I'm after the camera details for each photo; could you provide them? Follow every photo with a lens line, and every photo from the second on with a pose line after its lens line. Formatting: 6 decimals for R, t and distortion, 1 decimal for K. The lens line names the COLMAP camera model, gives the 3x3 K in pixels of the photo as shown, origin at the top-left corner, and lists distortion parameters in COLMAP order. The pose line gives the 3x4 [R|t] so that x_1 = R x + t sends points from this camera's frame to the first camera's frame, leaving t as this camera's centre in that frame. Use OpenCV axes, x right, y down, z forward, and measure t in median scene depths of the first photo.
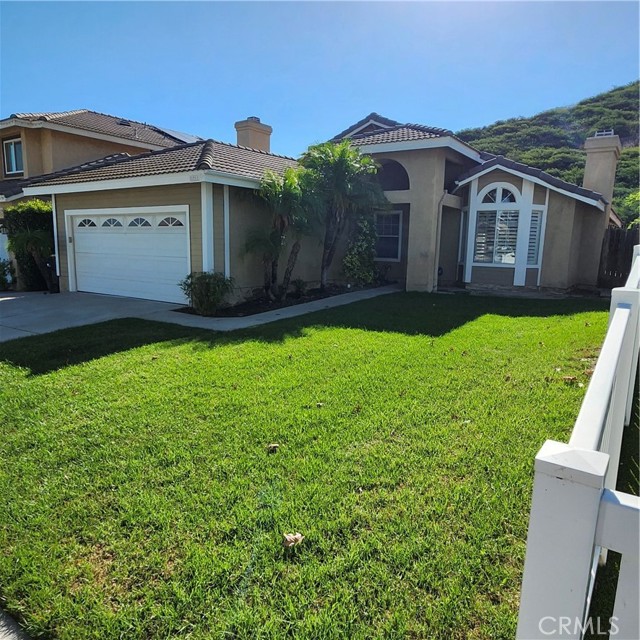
lens RADIAL K [[455.3, 0, 320.0], [0, 455.3, 320.0], [0, 0, 1]] dist [-0.008310, -0.002640]
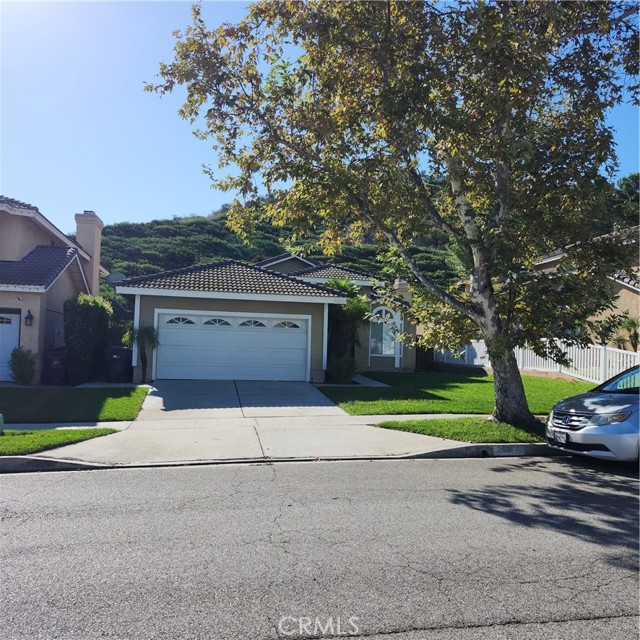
lens RADIAL K [[599.2, 0, 320.0], [0, 599.2, 320.0], [0, 0, 1]] dist [0.150978, -0.206456]
pose [[0.679168, 0.040675, 0.732855, -1.406852], [0.113647, 0.980594, -0.159746, 0.077332], [-0.725131, 0.191781, 0.661366, -0.306102]]
